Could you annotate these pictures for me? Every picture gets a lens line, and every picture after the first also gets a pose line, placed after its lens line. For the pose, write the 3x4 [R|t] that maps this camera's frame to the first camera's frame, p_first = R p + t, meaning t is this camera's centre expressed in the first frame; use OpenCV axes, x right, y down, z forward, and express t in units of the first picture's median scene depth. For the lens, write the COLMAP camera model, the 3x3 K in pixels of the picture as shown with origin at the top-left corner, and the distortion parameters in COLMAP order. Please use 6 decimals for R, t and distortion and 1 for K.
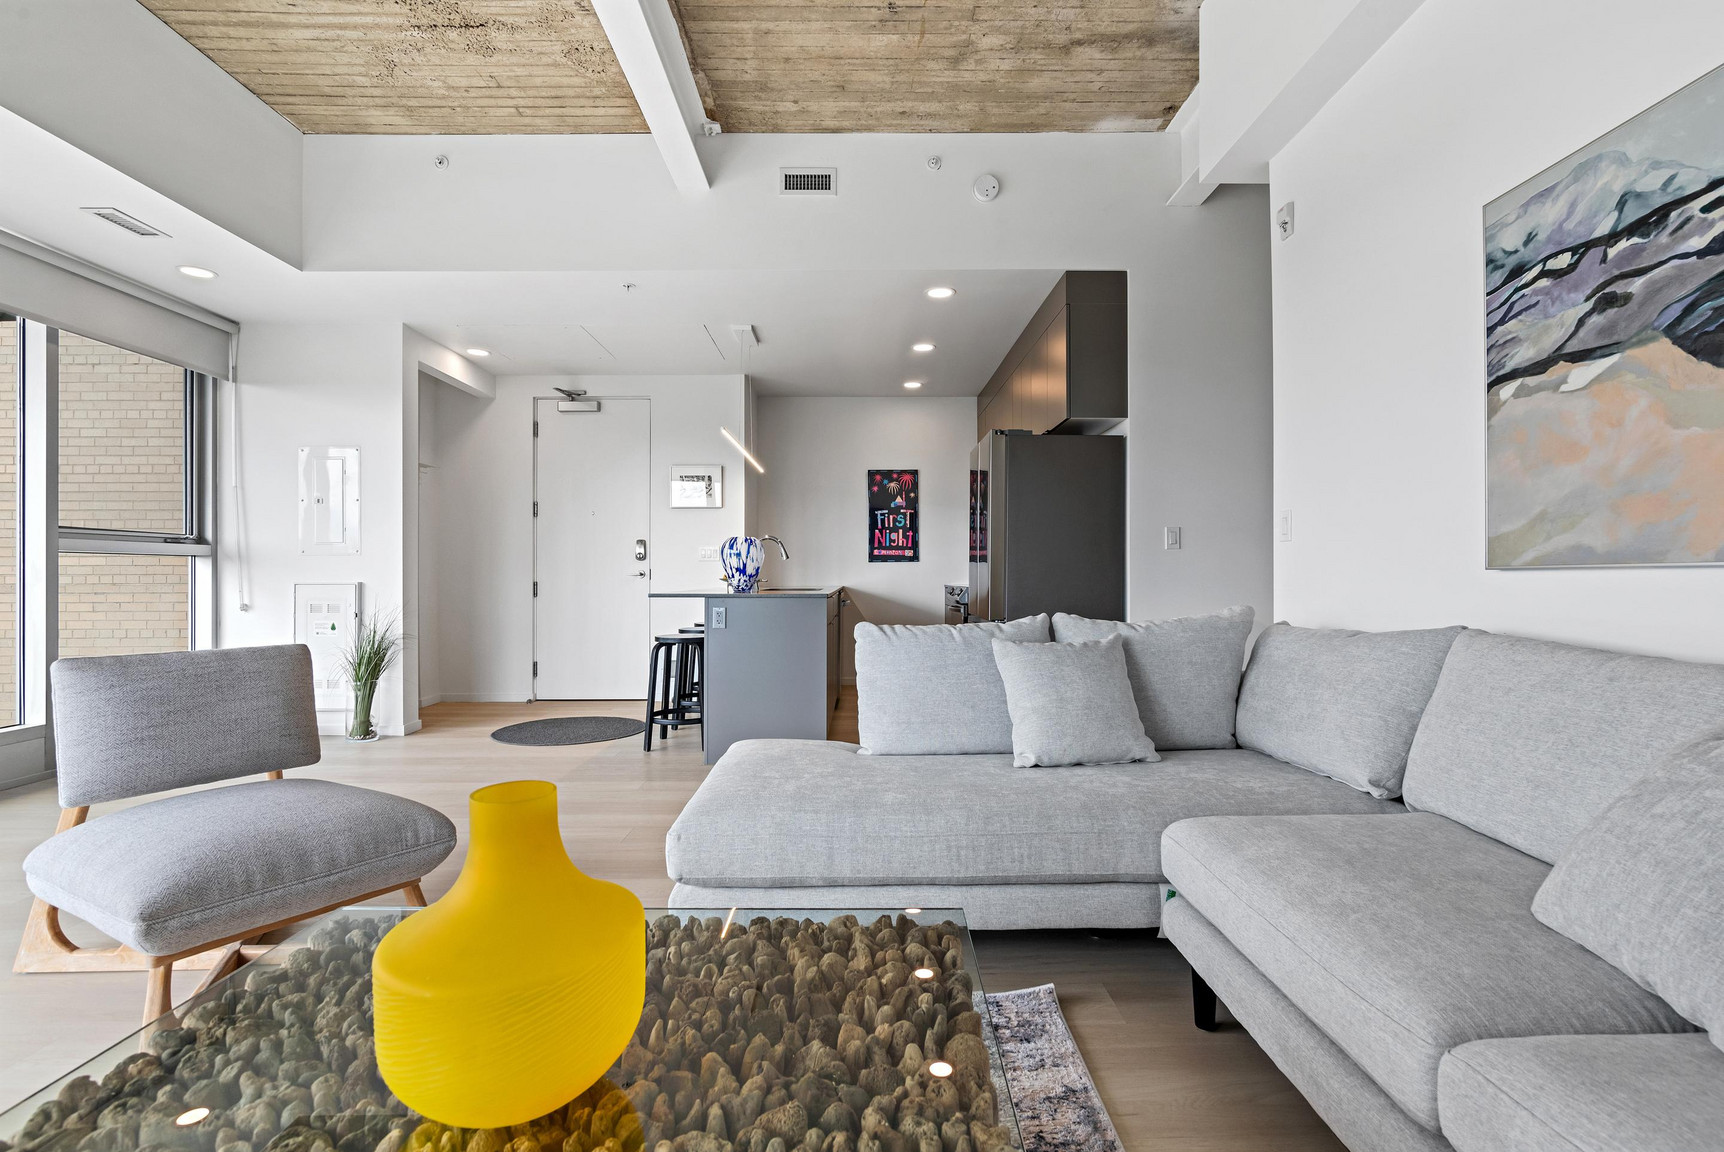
lens RADIAL K [[794.0, 0, 873.9], [0, 794.0, 571.3], [0, 0, 1]] dist [-0.017618, 0.005151]
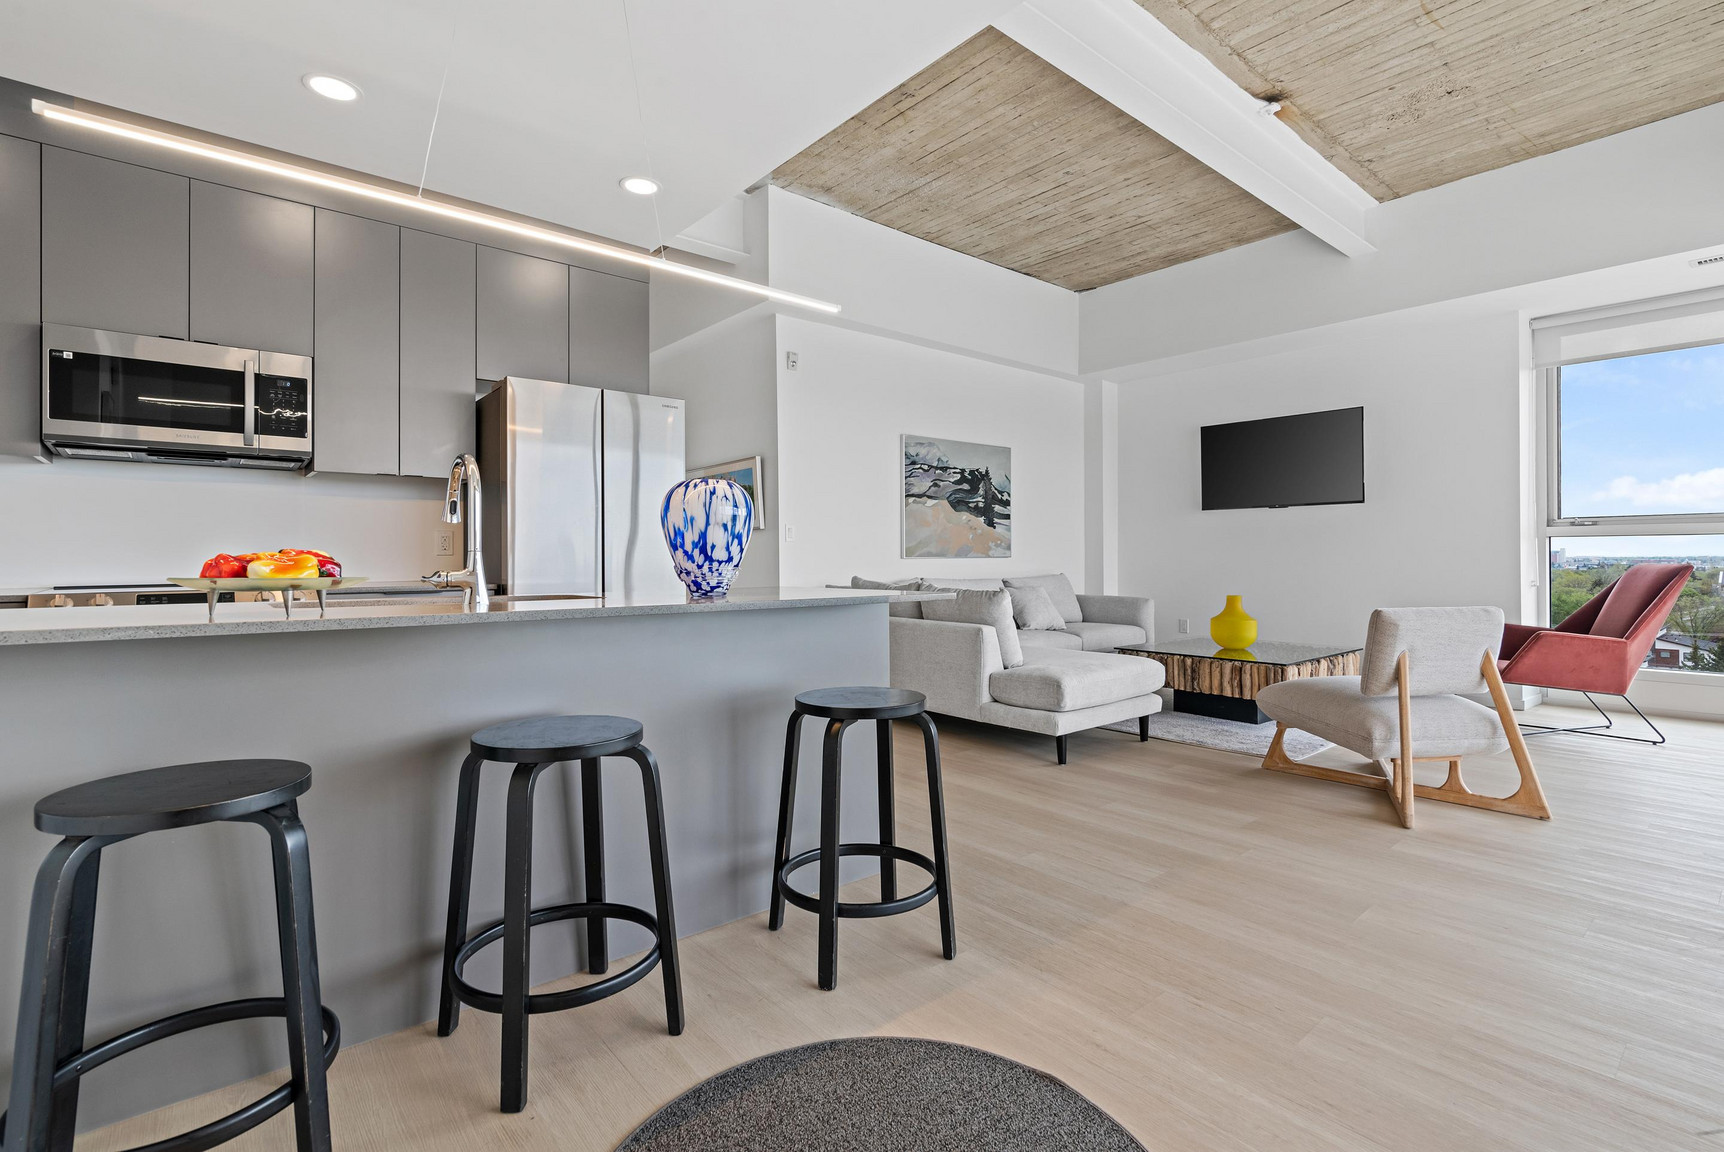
lens RADIAL K [[794.0, 0, 863.6], [0, 794.0, 561.9], [0, 0, 1]] dist [-0.017618, 0.005151]
pose [[-0.626878, -0.000328, 0.779117, -0.667692], [0.000414, 1.000000, 0.000754, 0.004944], [-0.779117, 0.000795, -0.626878, 1.374413]]
